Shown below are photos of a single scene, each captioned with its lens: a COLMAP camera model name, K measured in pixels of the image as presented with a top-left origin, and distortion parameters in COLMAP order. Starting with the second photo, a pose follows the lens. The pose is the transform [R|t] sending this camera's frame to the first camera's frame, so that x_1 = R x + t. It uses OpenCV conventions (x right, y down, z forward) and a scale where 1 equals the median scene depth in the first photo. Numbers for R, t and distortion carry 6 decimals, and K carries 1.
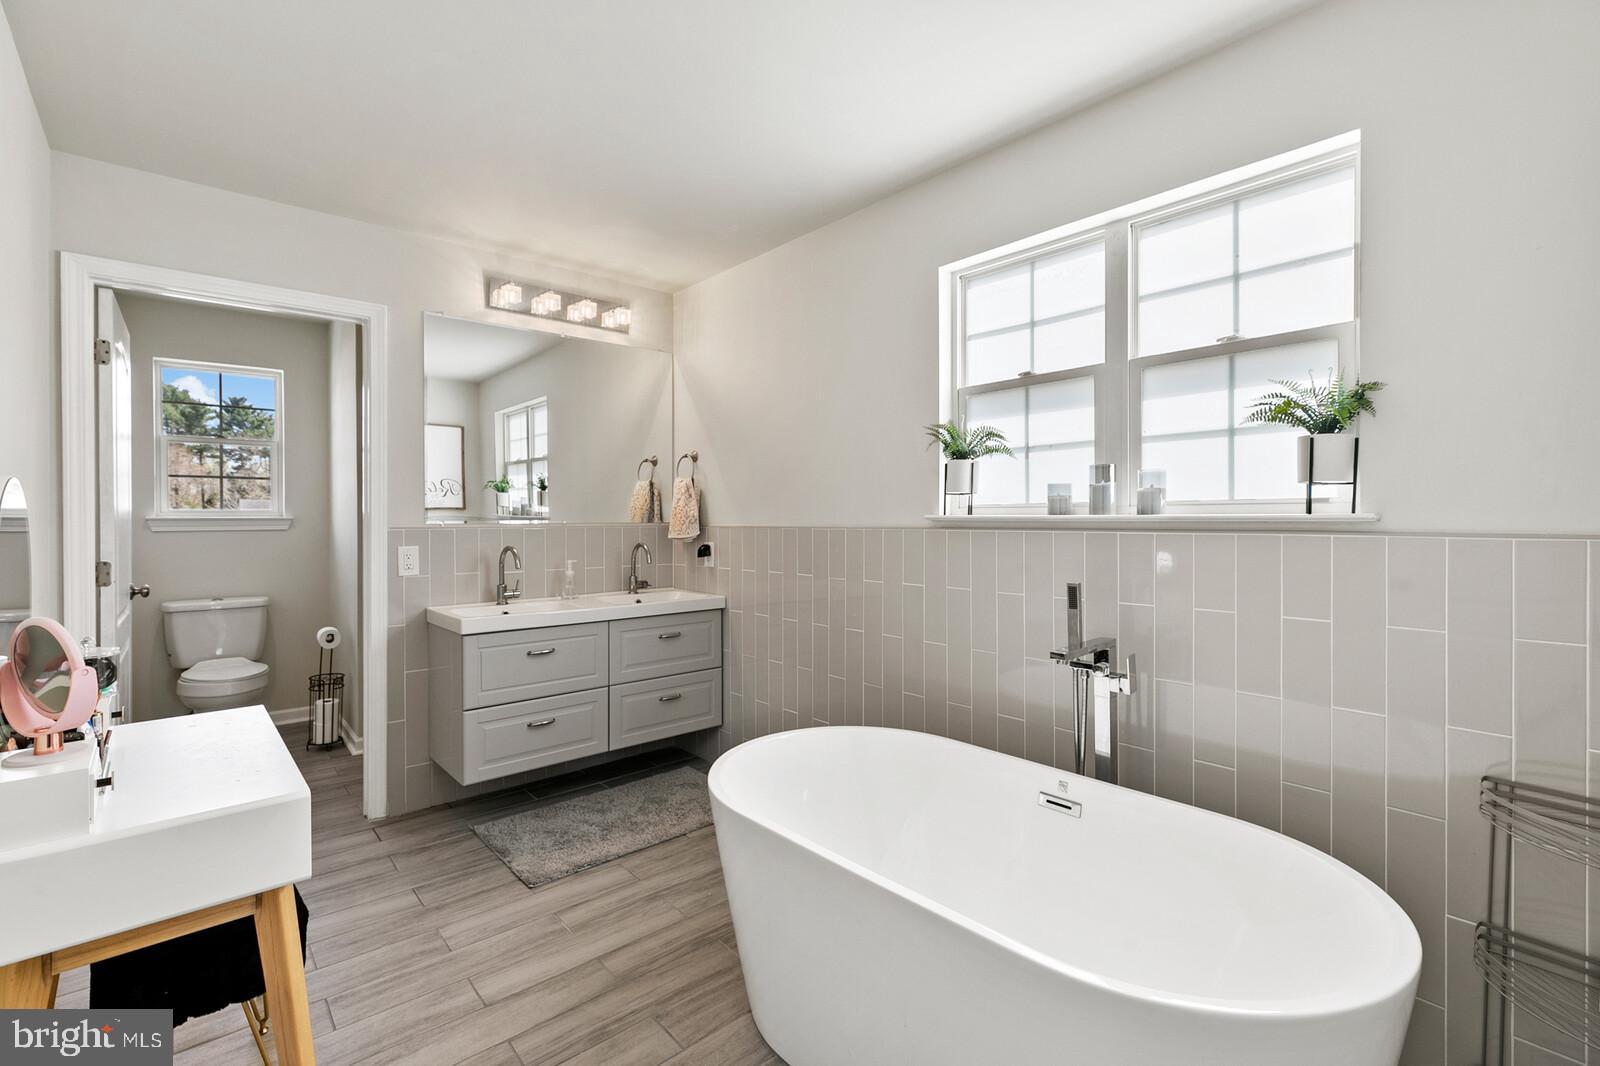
lens RADIAL K [[715.4, 0, 800.9], [0, 715.4, 524.0], [0, 0, 1]] dist [0.004577, -0.001399]
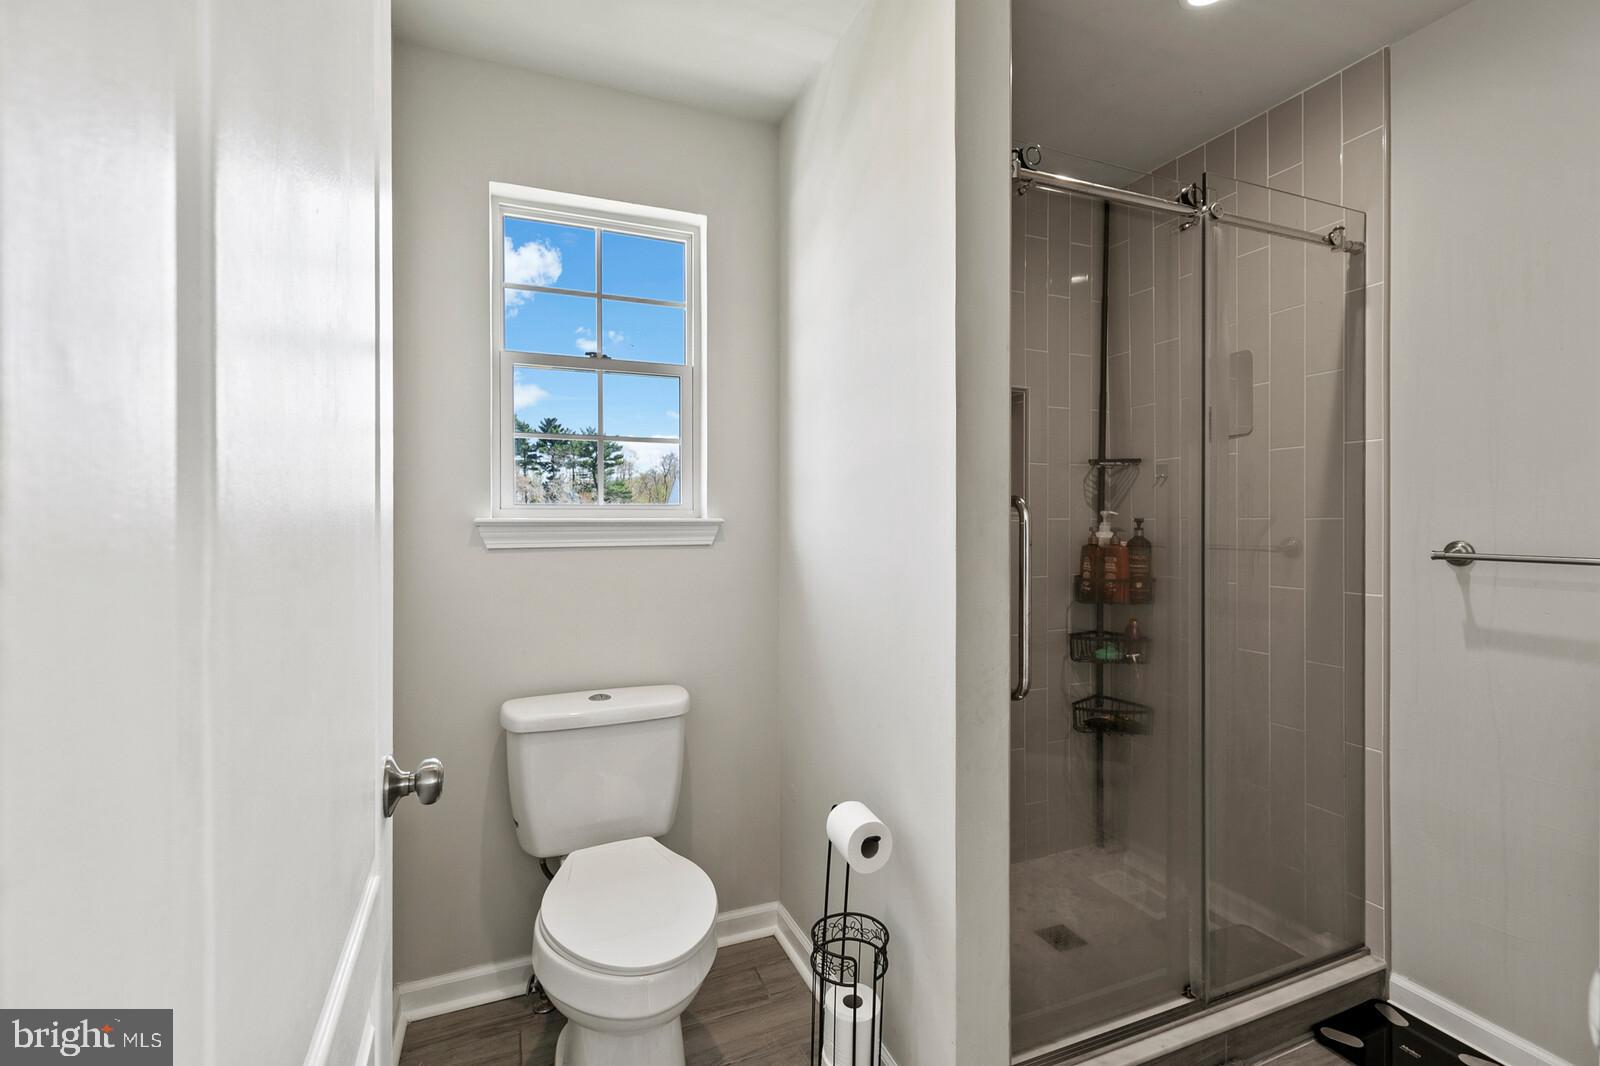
lens RADIAL K [[715.4, 0, 798.1], [0, 715.4, 525.5], [0, 0, 1]] dist [0.004577, -0.001399]
pose [[0.945640, 0.002624, -0.325205, -0.282260], [-0.002978, 0.999995, -0.000593, -0.002798], [0.325201, 0.001529, 0.945644, 0.314850]]
